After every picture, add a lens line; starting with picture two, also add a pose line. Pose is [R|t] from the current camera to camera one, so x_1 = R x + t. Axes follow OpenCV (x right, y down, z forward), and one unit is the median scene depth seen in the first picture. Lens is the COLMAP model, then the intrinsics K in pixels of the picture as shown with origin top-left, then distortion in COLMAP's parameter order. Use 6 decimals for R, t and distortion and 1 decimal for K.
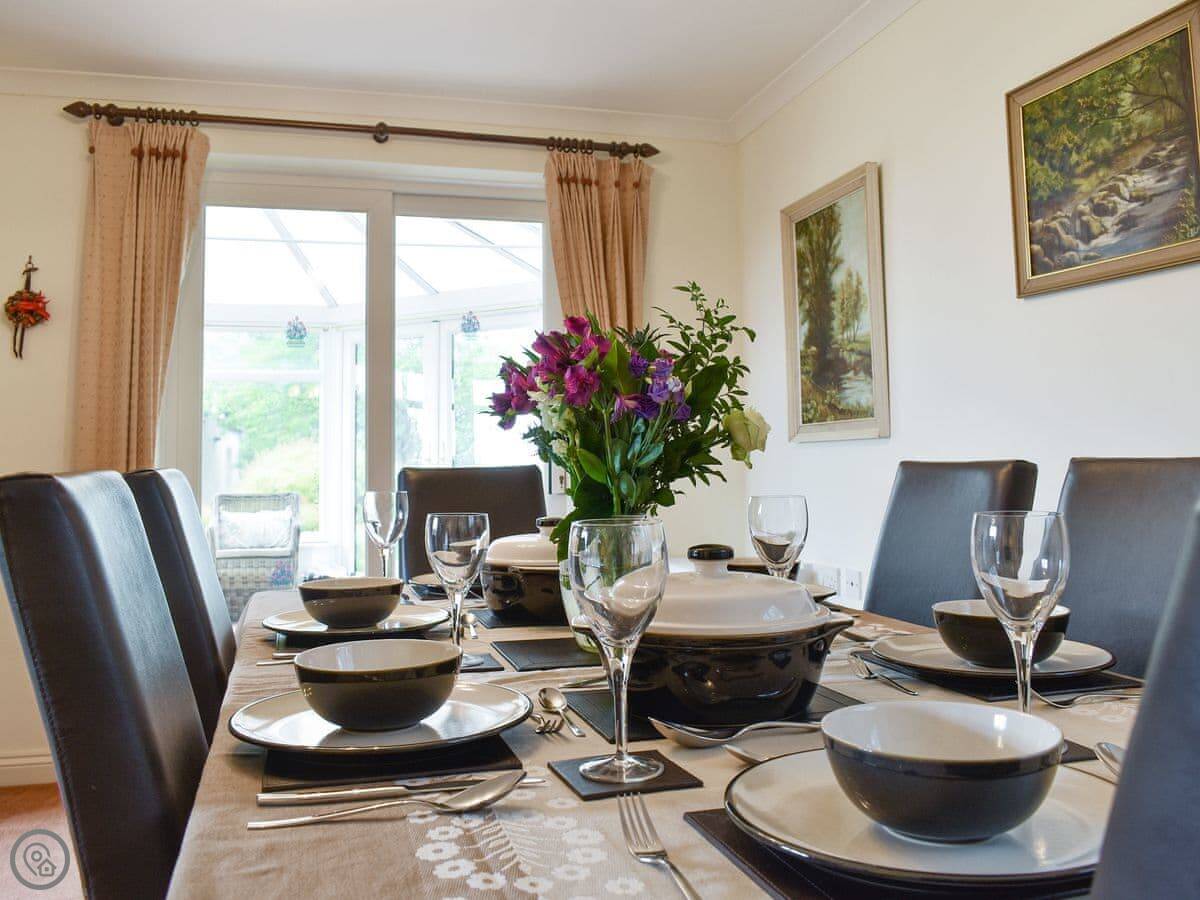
lens RADIAL K [[1064.6, 0, 597.5], [0, 1064.6, 450.6], [0, 0, 1]] dist [-0.055524, 0.009502]
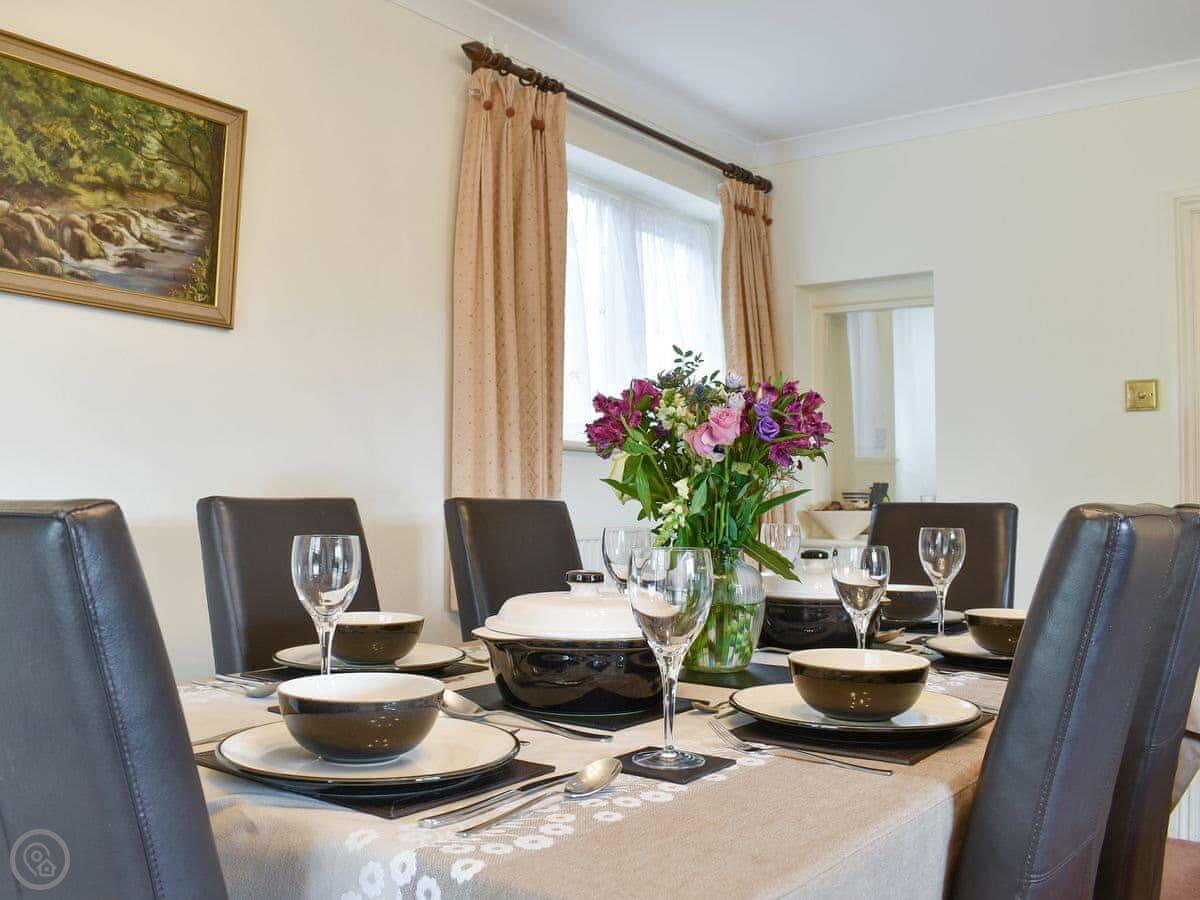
lens RADIAL K [[1064.6, 0, 599.1], [0, 1064.6, 449.7], [0, 0, 1]] dist [-0.055524, 0.009502]
pose [[-0.578980, 0.050171, 0.813797, -0.547799], [-0.012675, 0.997431, -0.070510, 0.027525], [-0.815243, -0.051139, -0.576857, 1.181958]]
